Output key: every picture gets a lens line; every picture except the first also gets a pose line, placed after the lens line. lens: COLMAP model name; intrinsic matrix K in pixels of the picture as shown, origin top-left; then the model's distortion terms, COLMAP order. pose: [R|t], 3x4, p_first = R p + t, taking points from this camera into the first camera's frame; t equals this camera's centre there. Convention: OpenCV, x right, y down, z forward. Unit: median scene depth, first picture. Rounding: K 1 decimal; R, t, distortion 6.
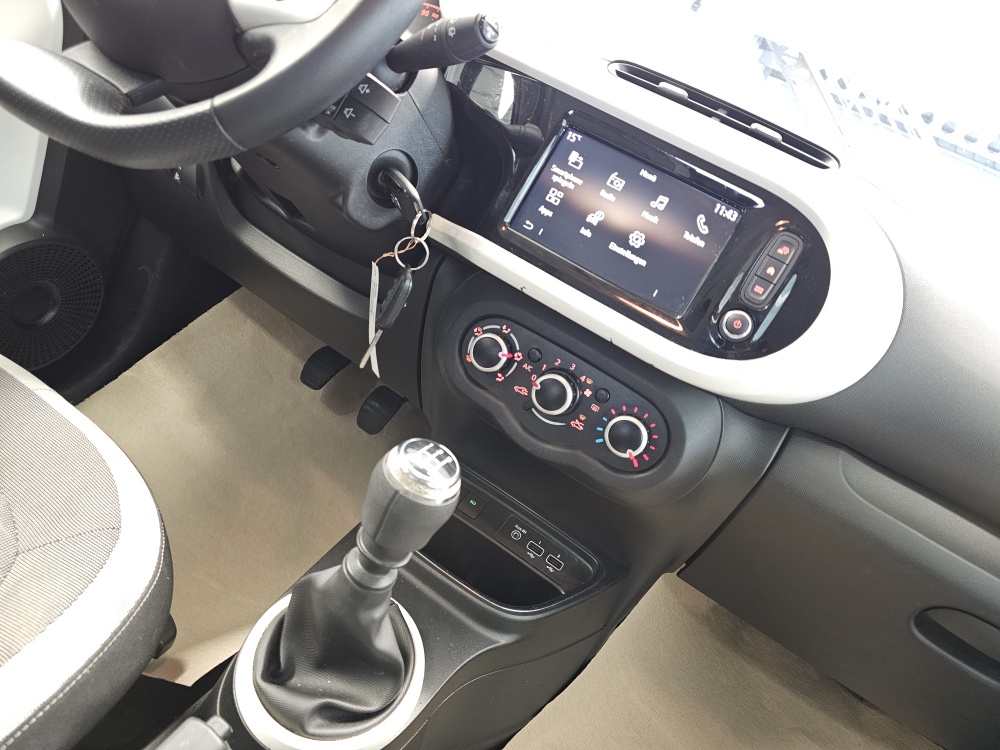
lens RADIAL K [[681.7, 0, 495.8], [0, 681.7, 380.1], [0, 0, 1]] dist [0.054986, -0.054967]
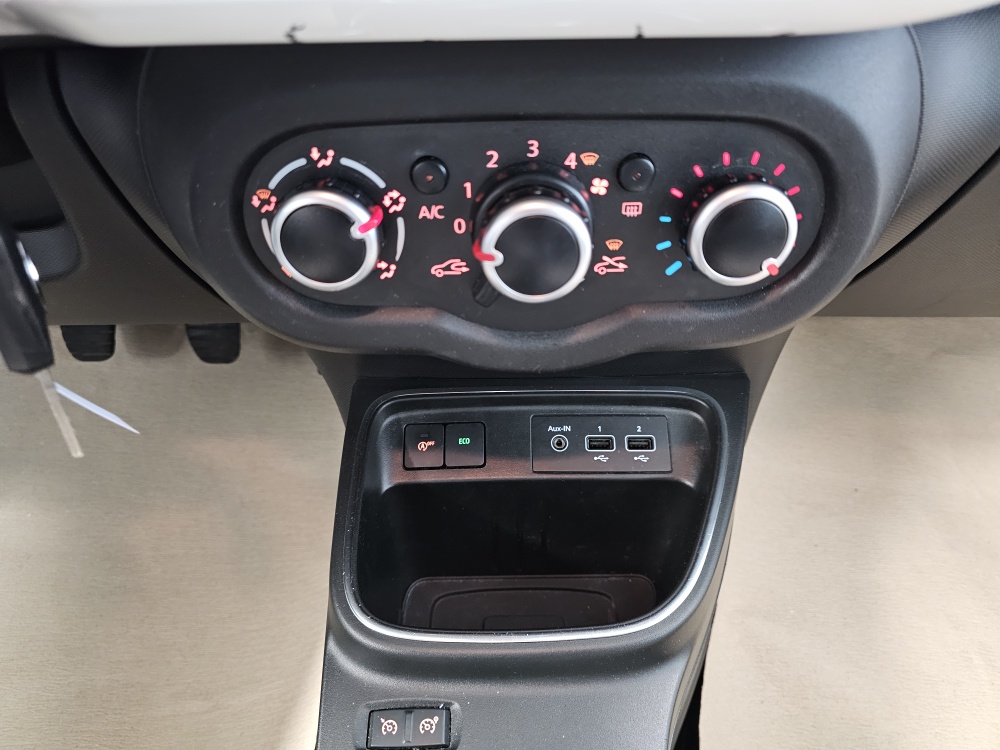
lens RADIAL K [[681.7, 0, 508.4], [0, 681.7, 382.7], [0, 0, 1]] dist [0.054986, -0.054967]
pose [[0.815062, -0.579336, 0.006590, 0.025010], [0.517158, 0.732618, 0.442515, -0.104193], [-0.261193, -0.357269, 0.896737, 0.639632]]
